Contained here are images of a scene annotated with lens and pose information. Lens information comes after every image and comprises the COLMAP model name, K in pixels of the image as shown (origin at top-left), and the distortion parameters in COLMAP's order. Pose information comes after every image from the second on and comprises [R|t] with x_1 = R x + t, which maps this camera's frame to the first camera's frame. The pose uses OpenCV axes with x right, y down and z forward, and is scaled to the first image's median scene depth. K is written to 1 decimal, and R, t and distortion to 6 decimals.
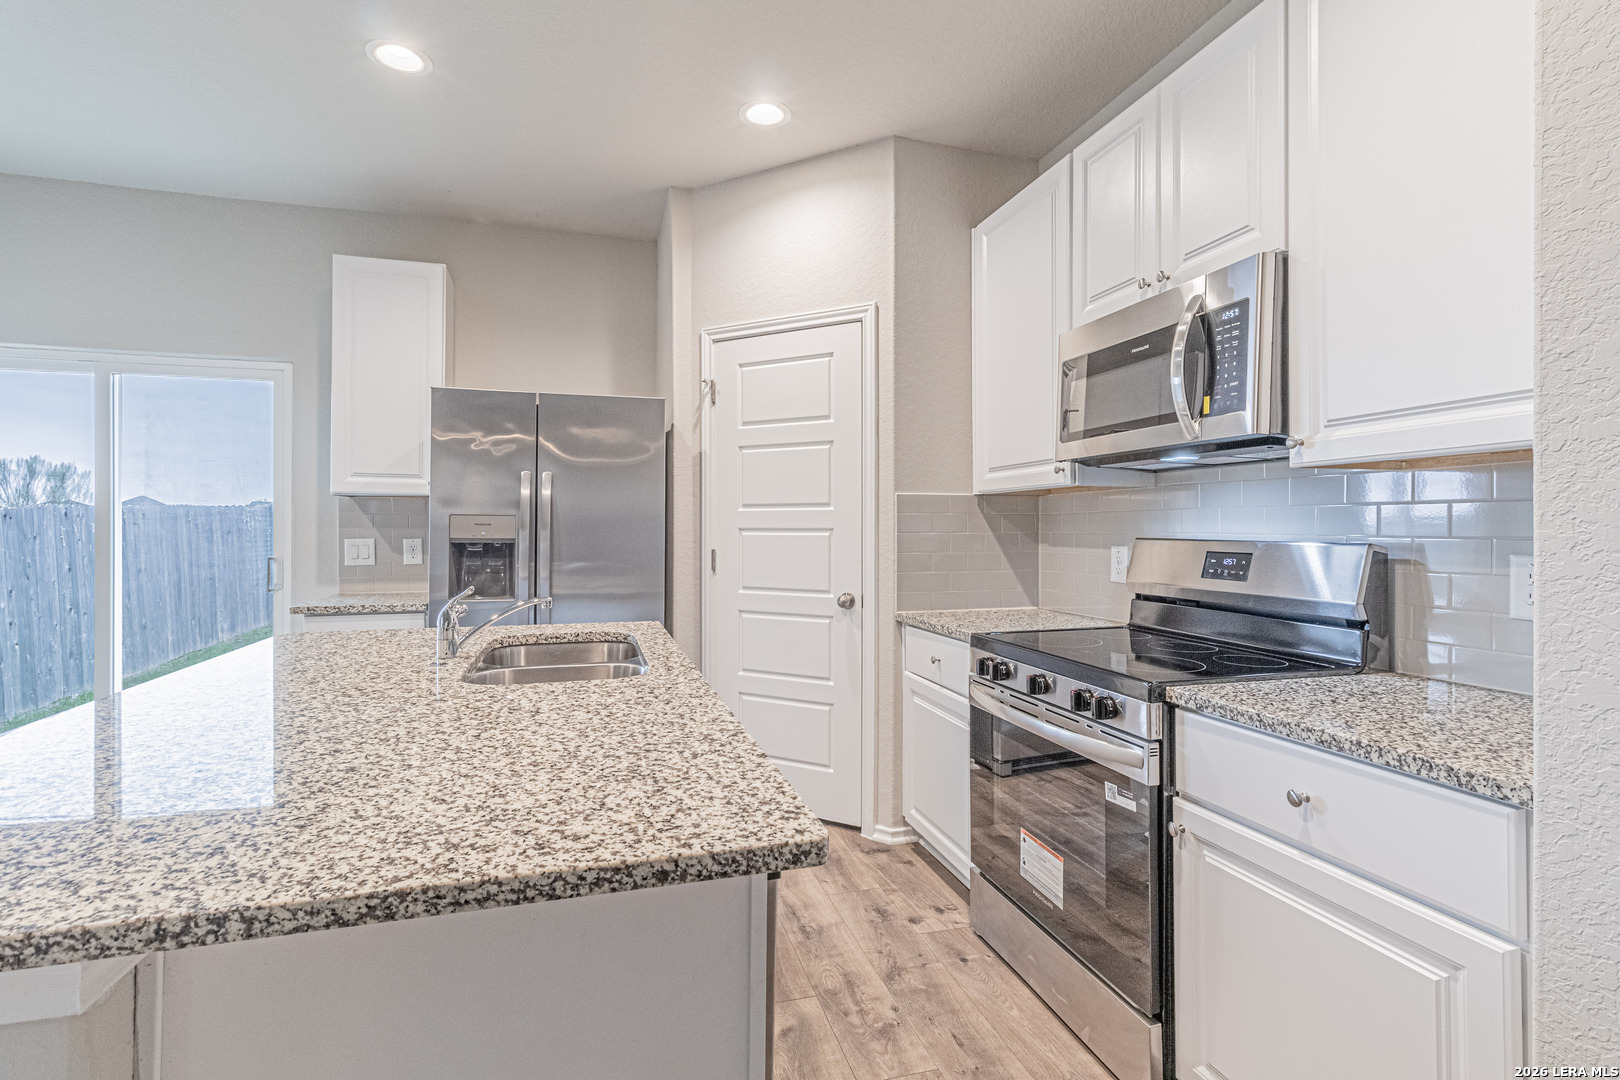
lens RADIAL K [[748.6, 0, 794.9], [0, 748.6, 530.8], [0, 0, 1]] dist [0.004999, -0.000226]
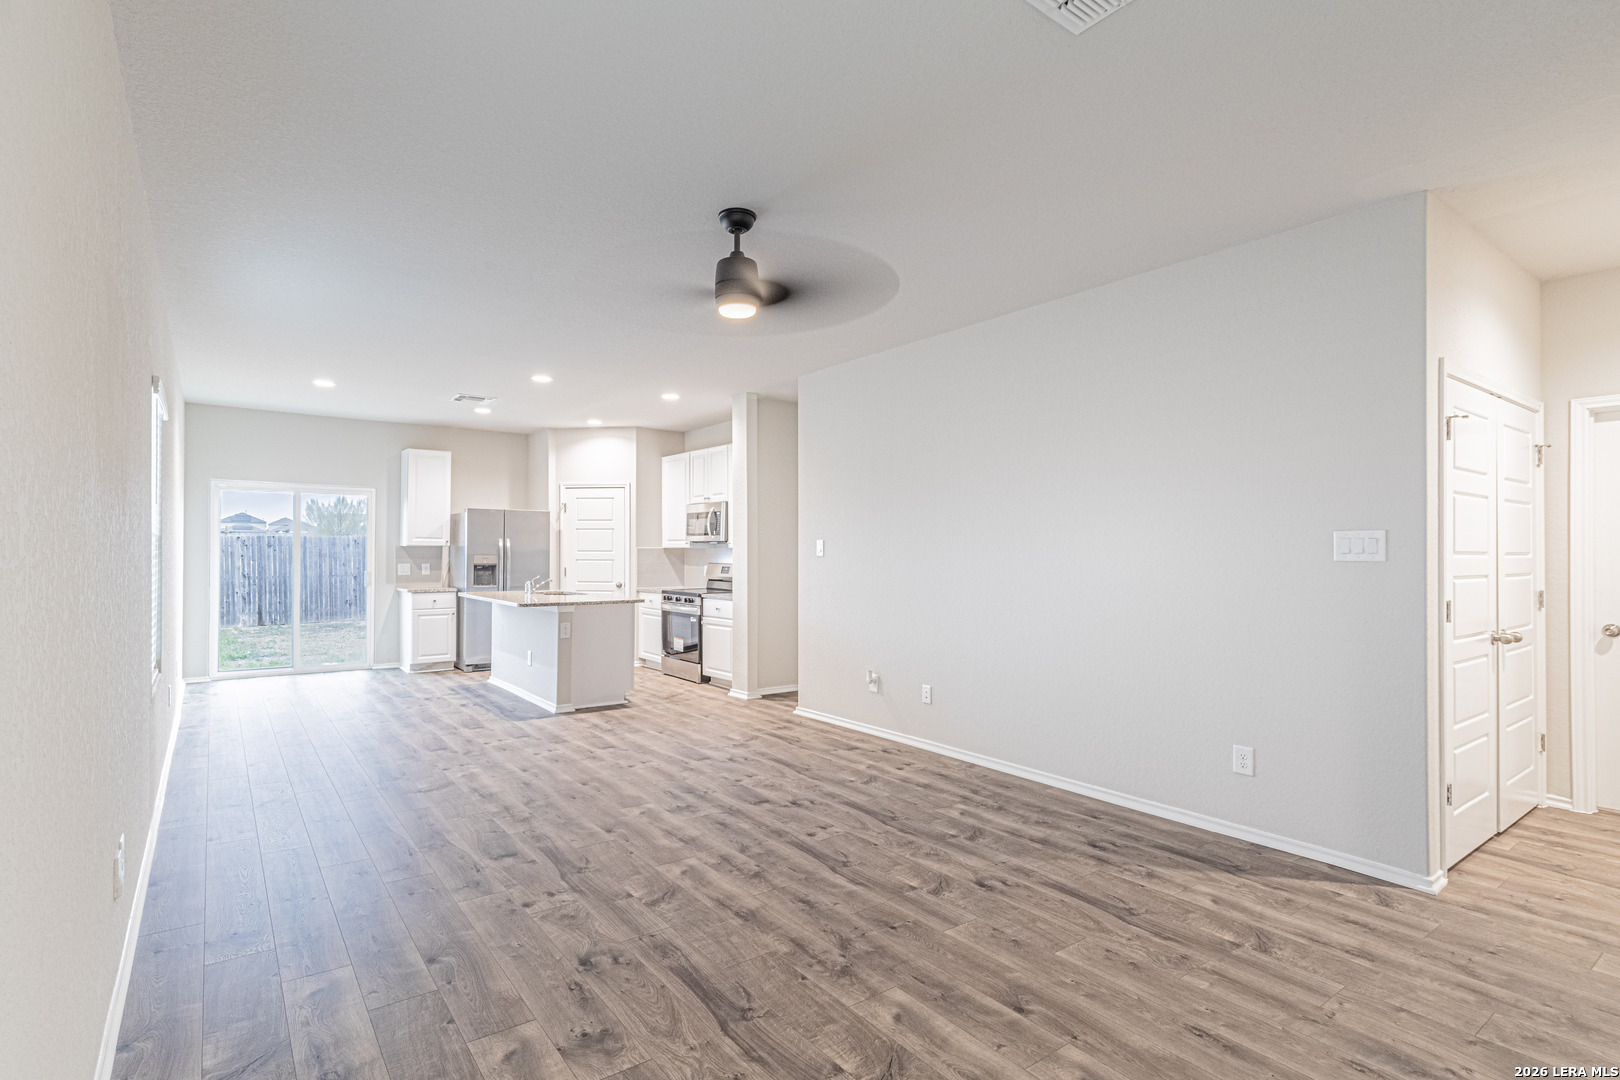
lens RADIAL K [[748.6, 0, 733.0], [0, 748.6, 542.9], [0, 0, 1]] dist [0.004999, -0.000226]
pose [[0.944628, 0.007139, 0.328066, -0.479181], [-0.001835, 0.999863, -0.016475, -0.022660], [-0.328138, 0.014961, 0.944511, -1.933394]]
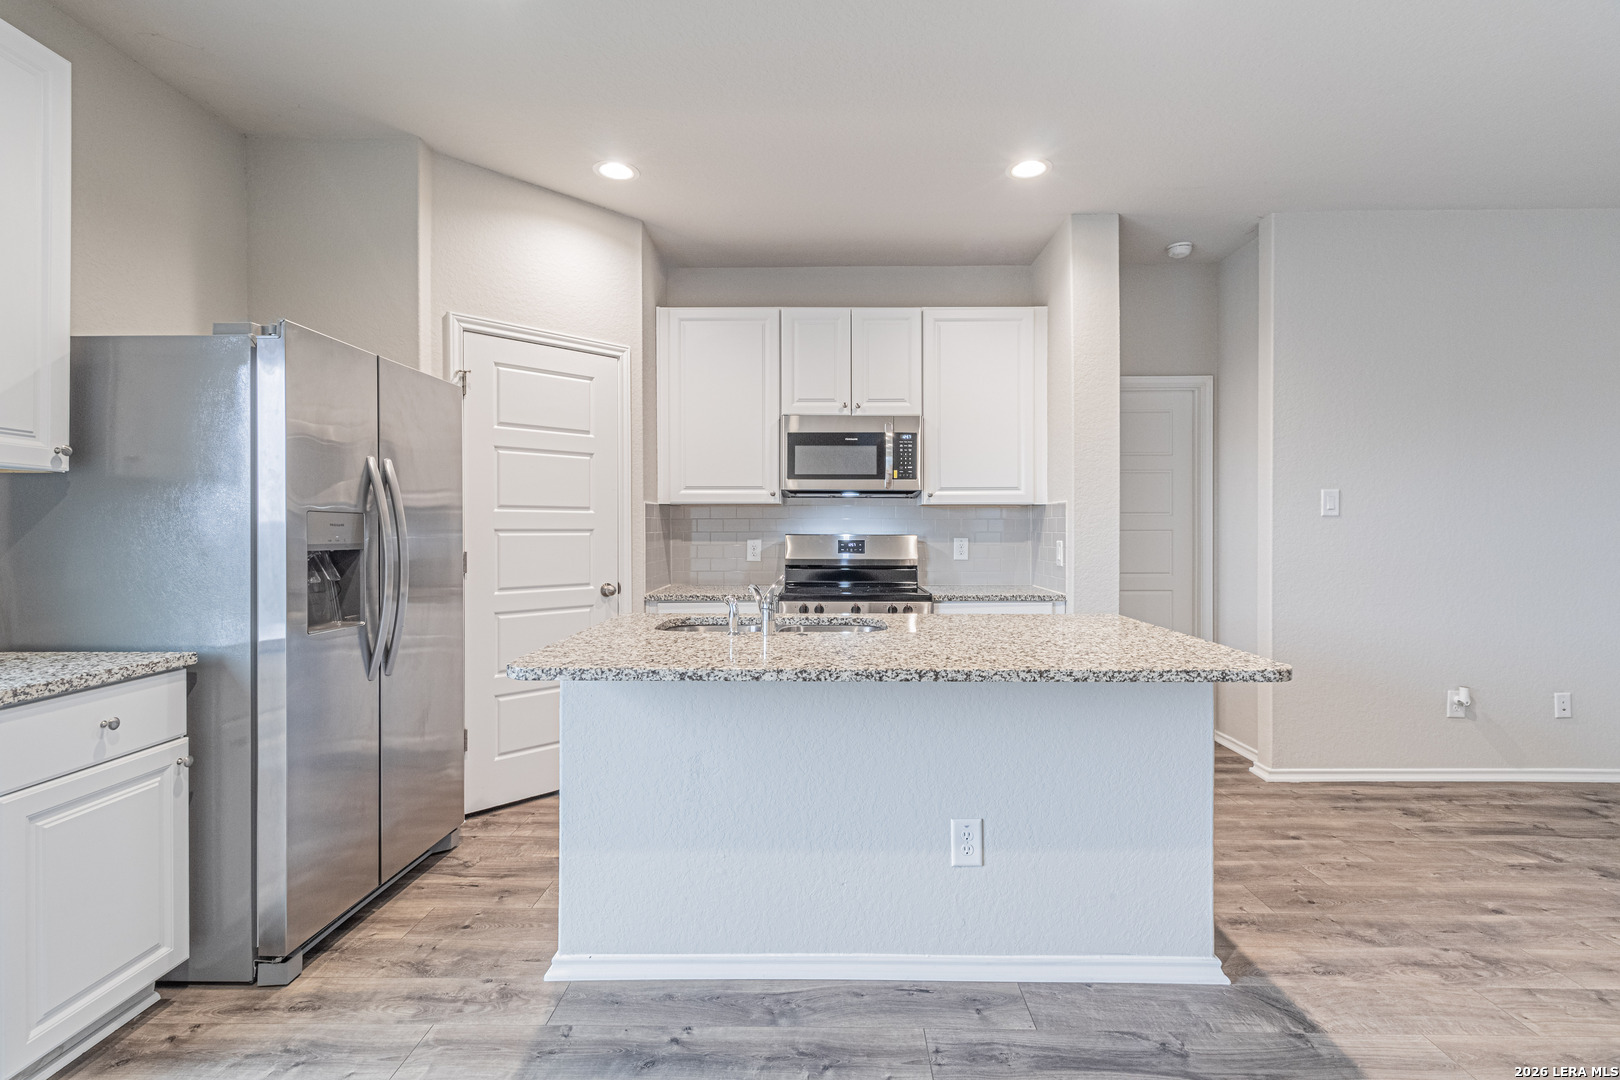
lens RADIAL K [[748.6, 0, 823.7], [0, 748.6, 530.3], [0, 0, 1]] dist [0.004999, -0.000226]
pose [[0.277291, -0.003372, 0.960780, -1.025037], [0.003751, 0.999990, 0.002427, -0.003354], [-0.960779, 0.002930, 0.277301, 0.358499]]
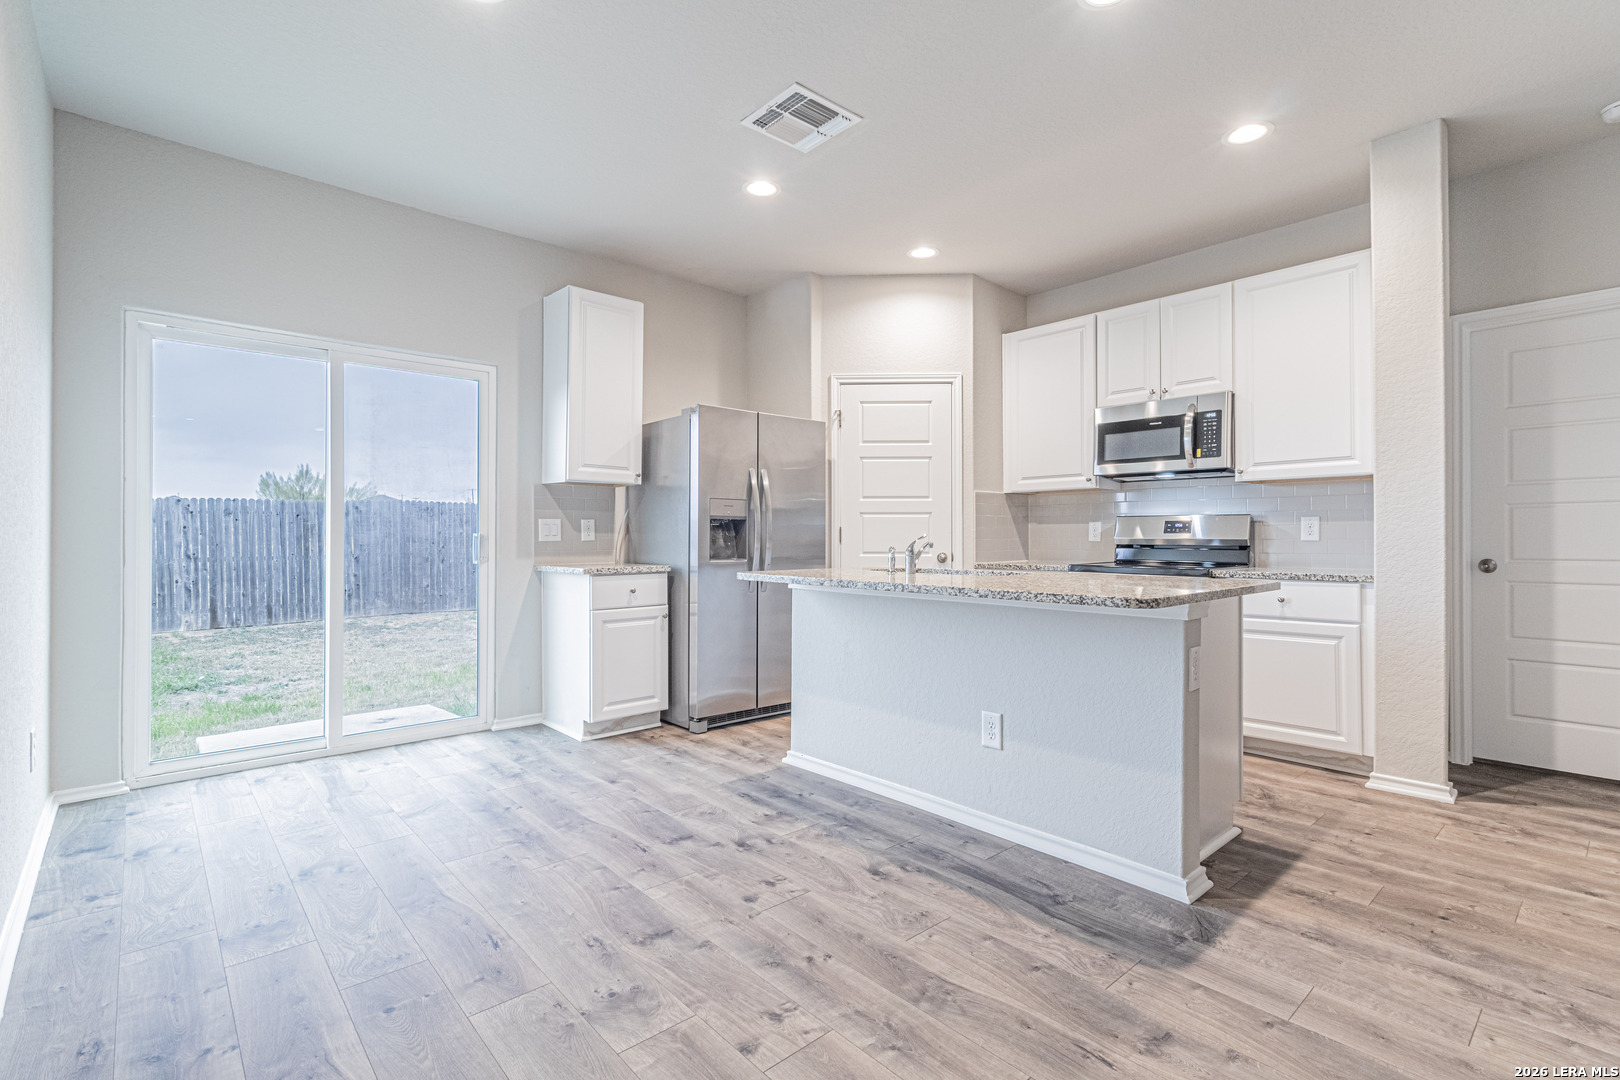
lens RADIAL K [[748.6, 0, 815.1], [0, 748.6, 527.9], [0, 0, 1]] dist [0.004999, -0.000226]
pose [[0.895606, 0.003685, 0.444832, -0.922868], [0.003016, 0.999892, -0.014355, 0.054222], [-0.444837, 0.014198, 0.895499, -0.316345]]
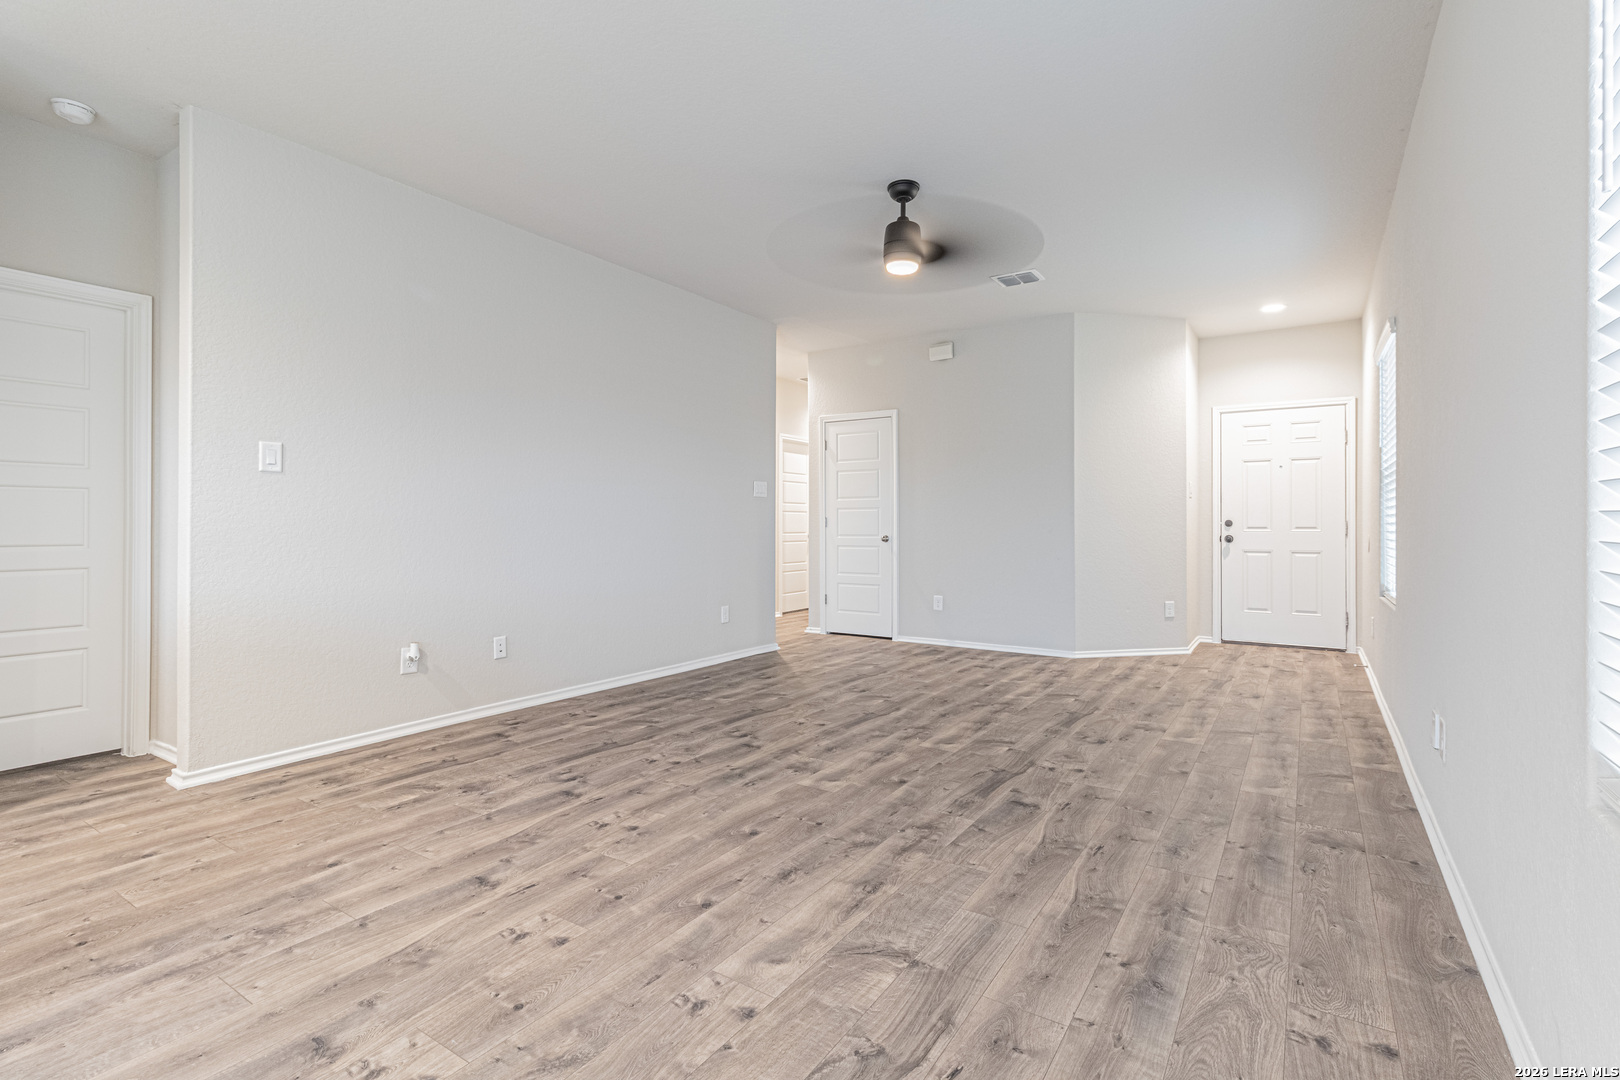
lens RADIAL K [[748.6, 0, 818.4], [0, 748.6, 512.5], [0, 0, 1]] dist [0.004999, -0.000226]
pose [[-0.659890, 0.010019, 0.751295, -0.975612], [-0.001007, 0.999898, -0.014219, 0.055001], [-0.751361, -0.010140, -0.659813, 0.021102]]
